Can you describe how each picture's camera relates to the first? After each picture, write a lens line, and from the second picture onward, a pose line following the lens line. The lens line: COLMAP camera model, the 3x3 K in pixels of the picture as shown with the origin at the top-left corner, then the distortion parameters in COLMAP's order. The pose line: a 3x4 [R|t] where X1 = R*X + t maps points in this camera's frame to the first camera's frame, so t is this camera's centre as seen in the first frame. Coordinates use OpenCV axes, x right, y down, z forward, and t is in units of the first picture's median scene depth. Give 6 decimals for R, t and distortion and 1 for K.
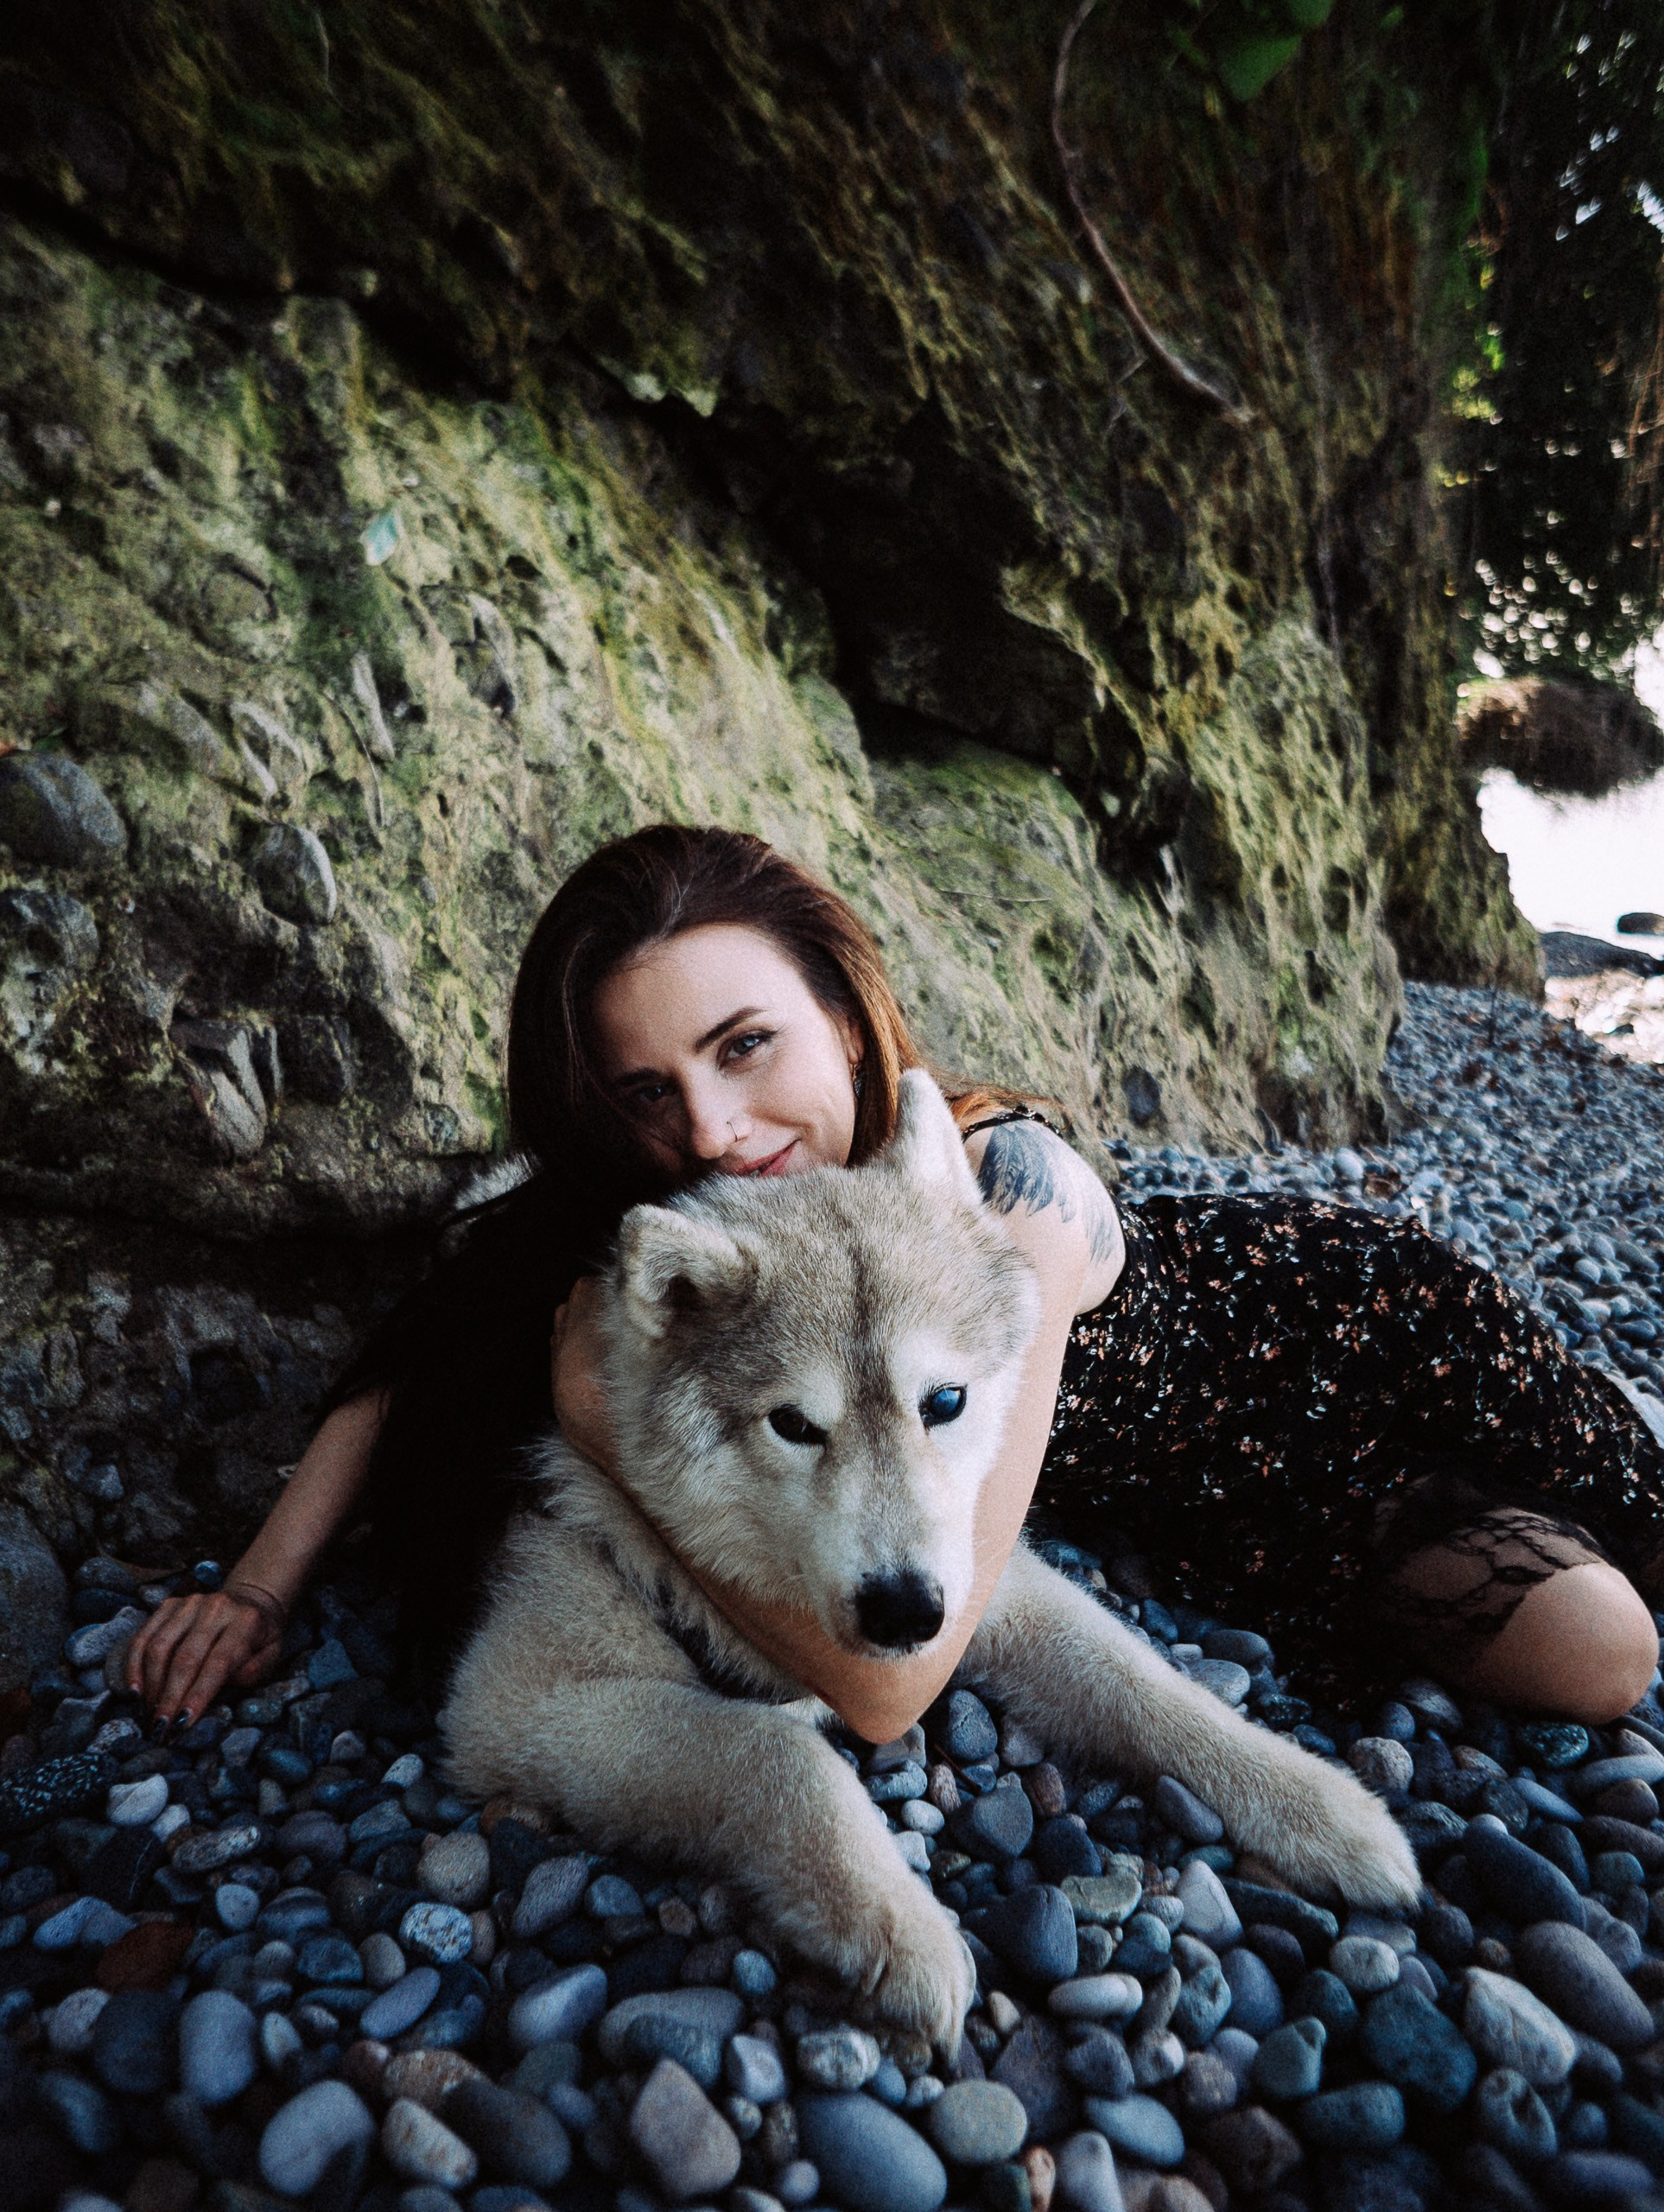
lens RADIAL K [[1705.7, 0, 814.5], [0, 1705.7, 1076.5], [0, 0, 1]] dist [-0.075191, 0.099050]
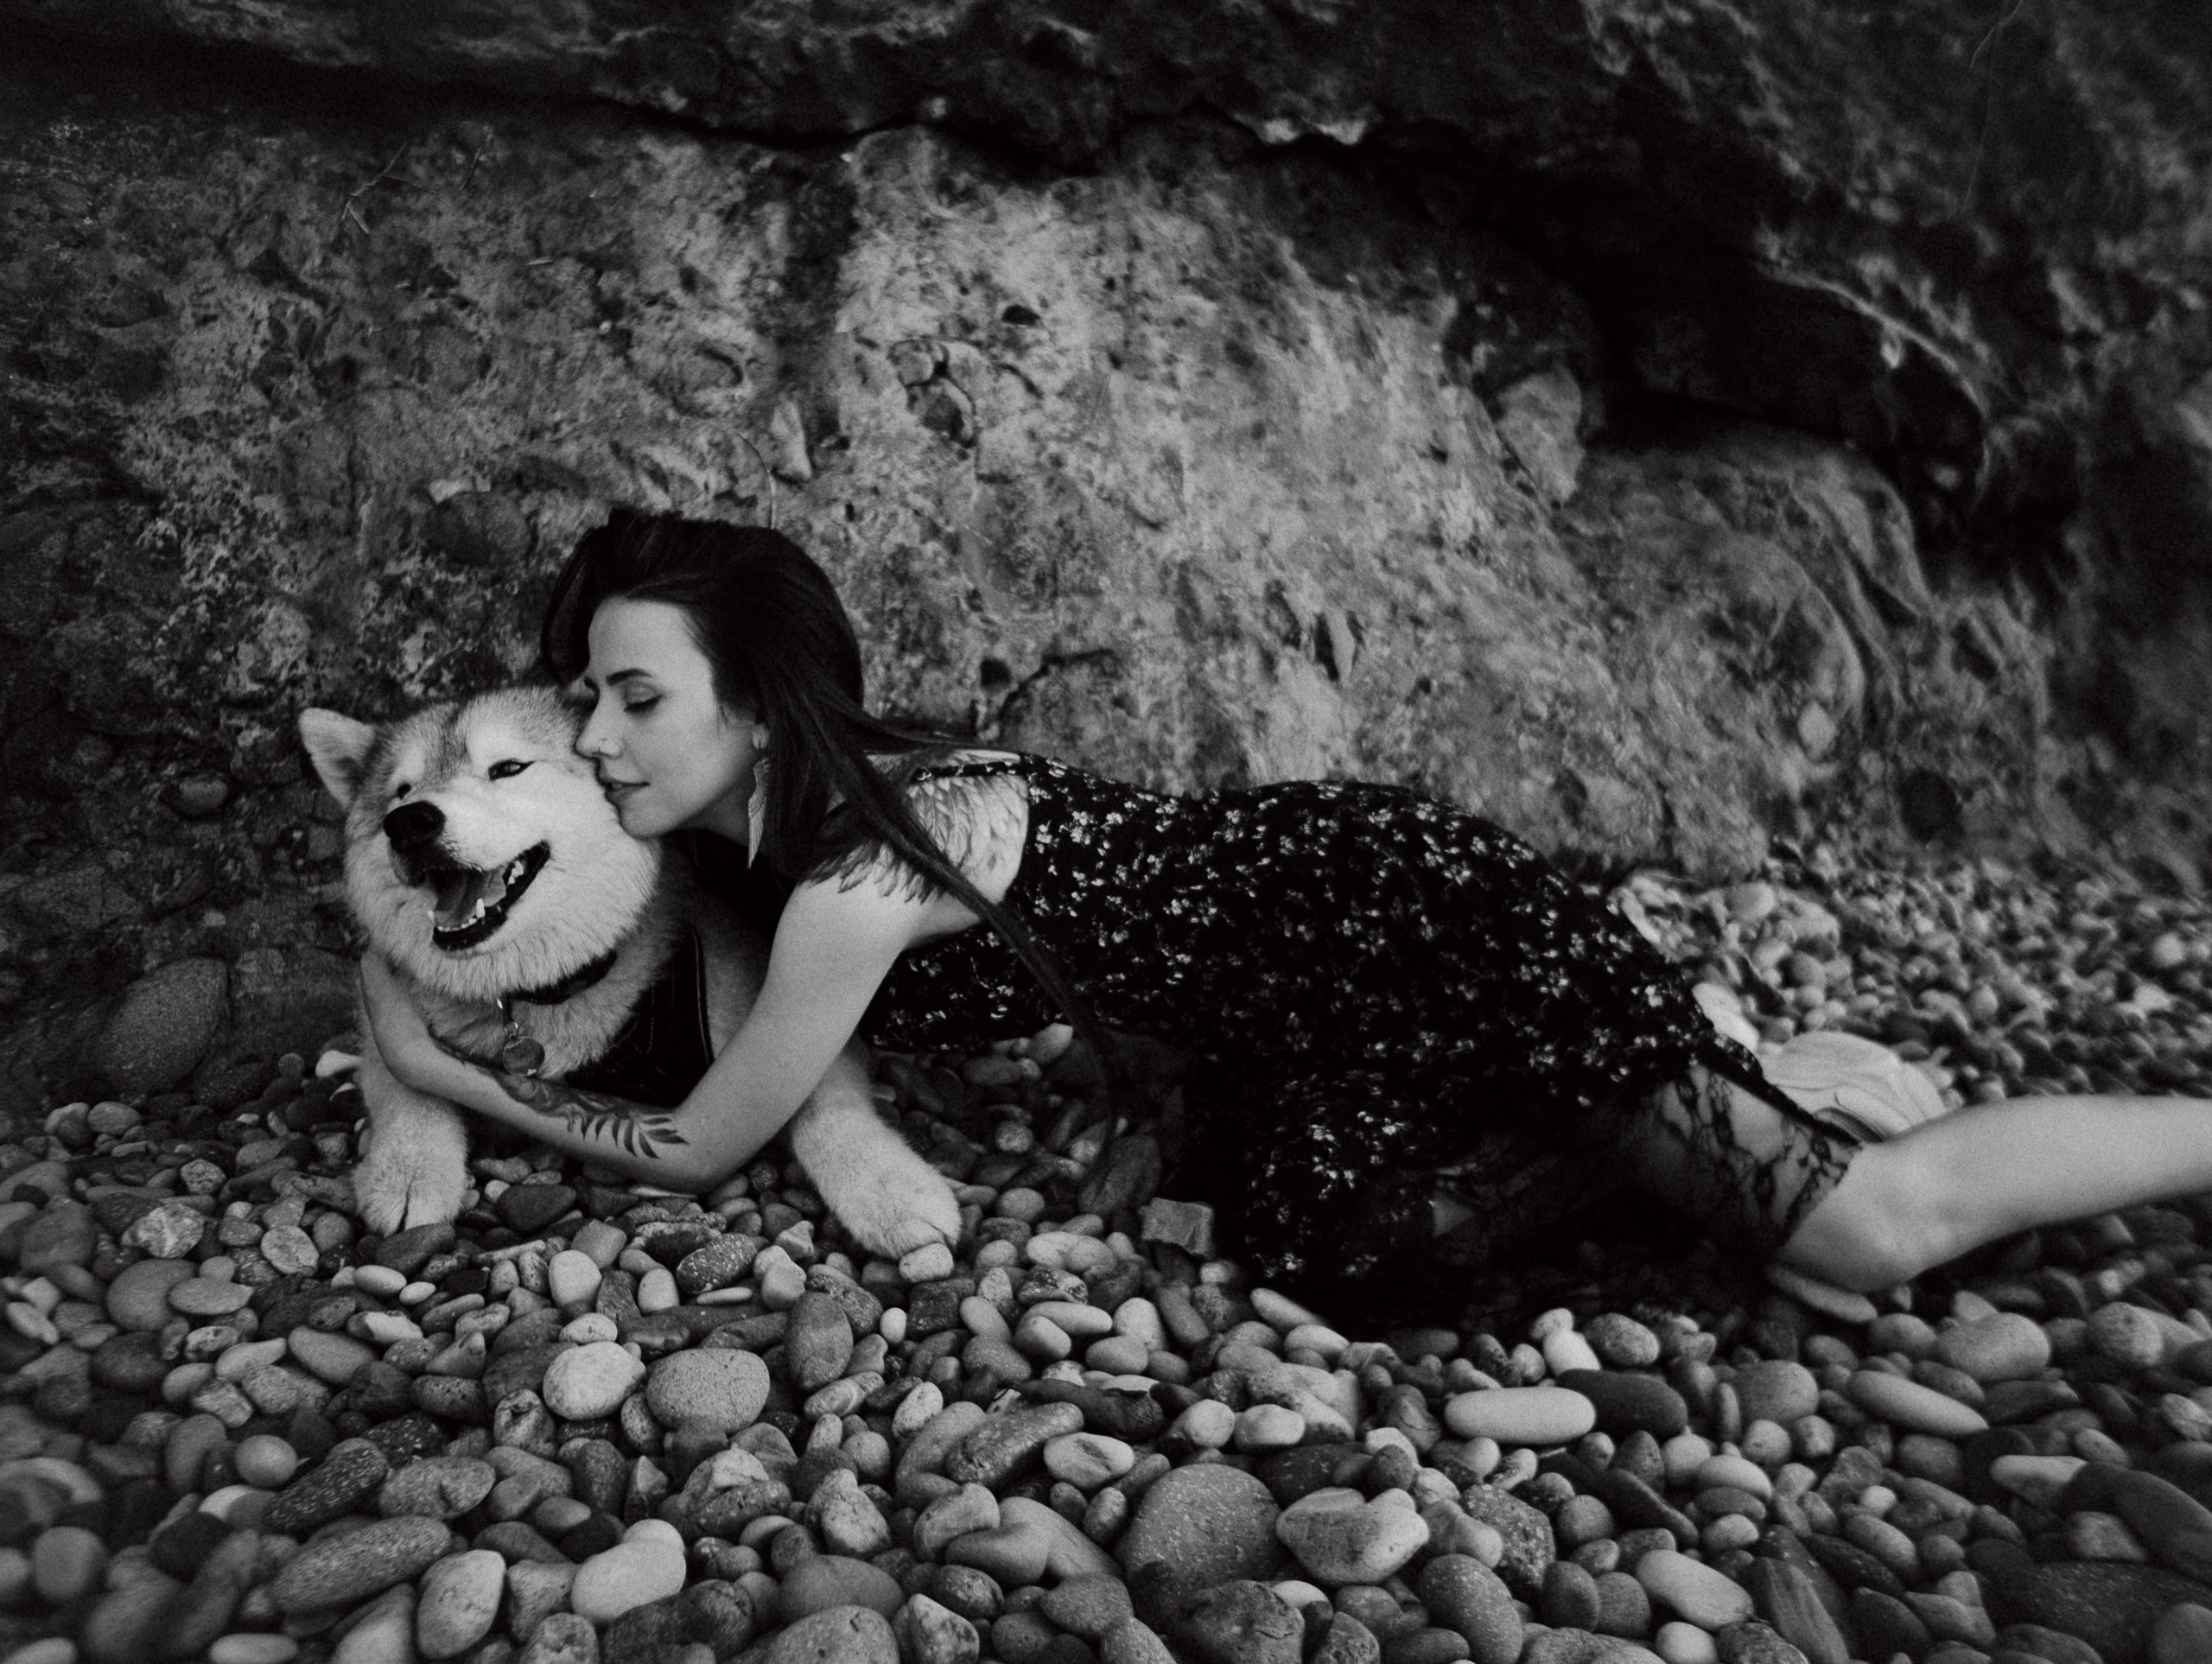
lens RADIAL K [[1705.7, 0, 1134.7], [0, 1705.7, 804.4], [0, 0, 1]] dist [-0.075191, 0.099050]
pose [[0.799600, 0.018357, -0.600252, 0.599463], [-0.033094, 0.999361, -0.013522, 0.057978], [0.599620, 0.030677, 0.799697, 0.095199]]
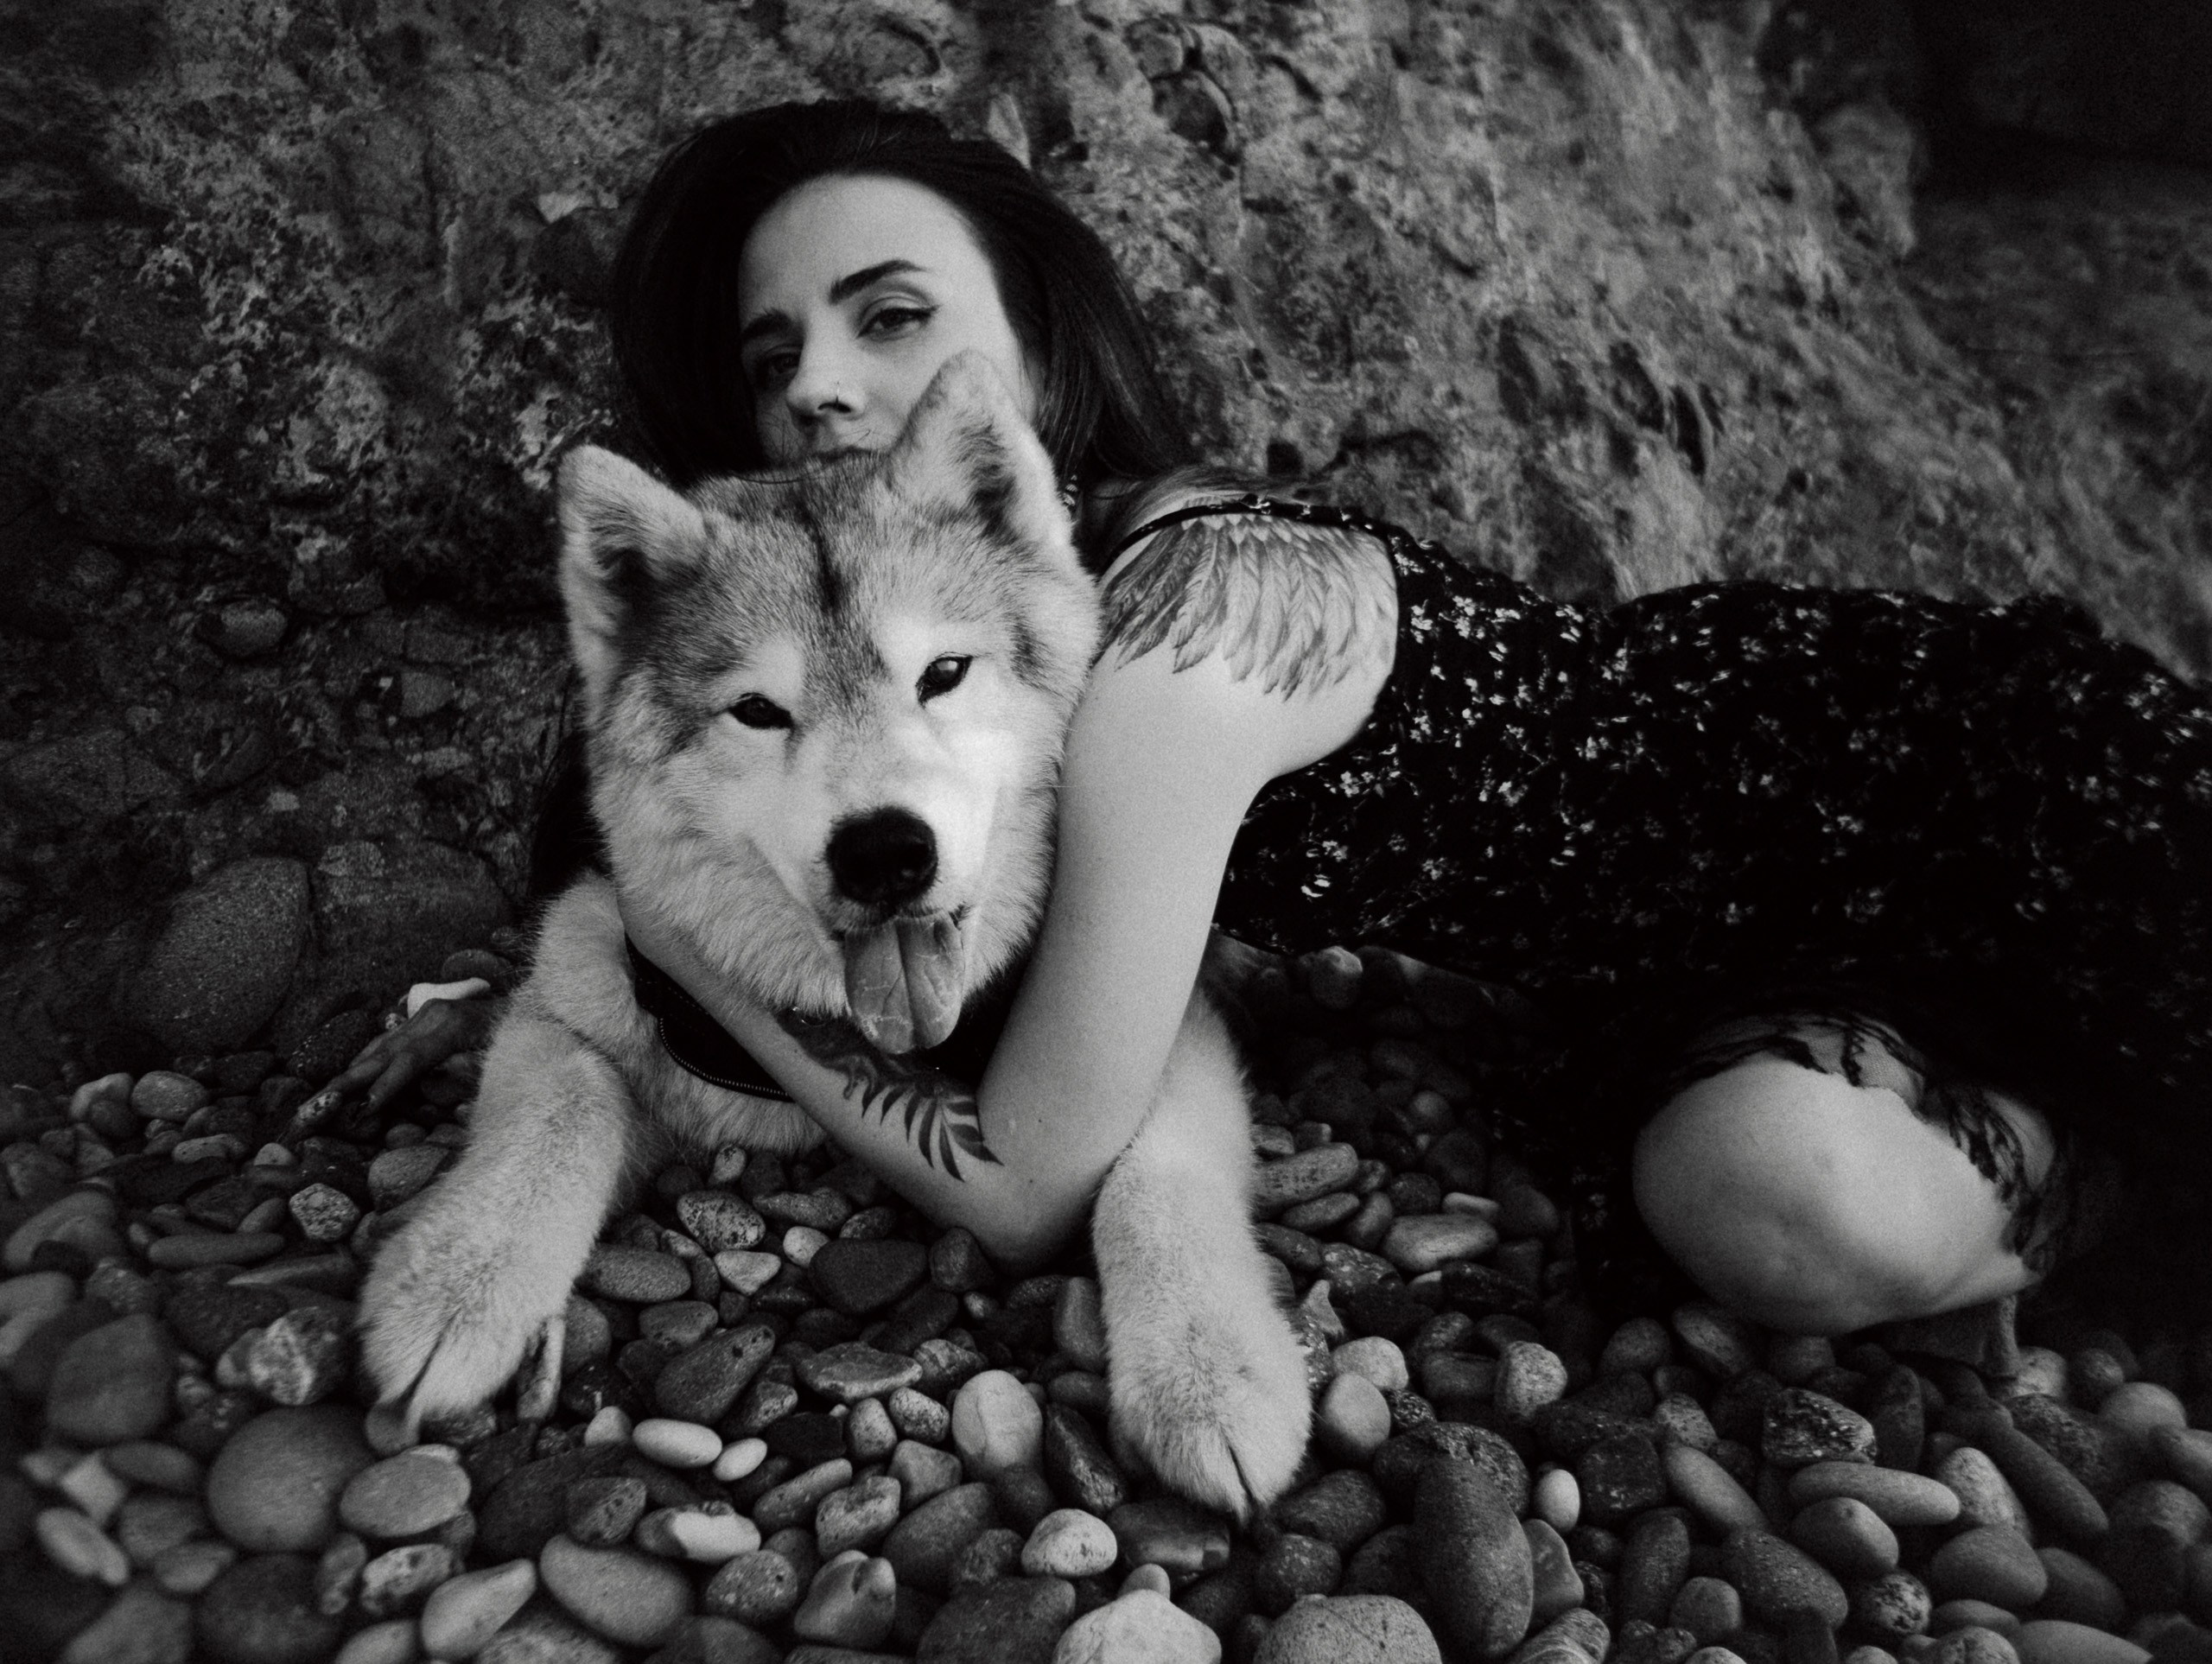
lens RADIAL K [[1705.7, 0, 1141.2], [0, 1705.7, 815.2], [0, 0, 1]] dist [-0.075191, 0.099050]
pose [[0.803455, 0.067455, -0.591531, 0.322030], [-0.023946, 0.996418, 0.081102, 0.068335], [0.594883, -0.050998, 0.802193, 0.195785]]
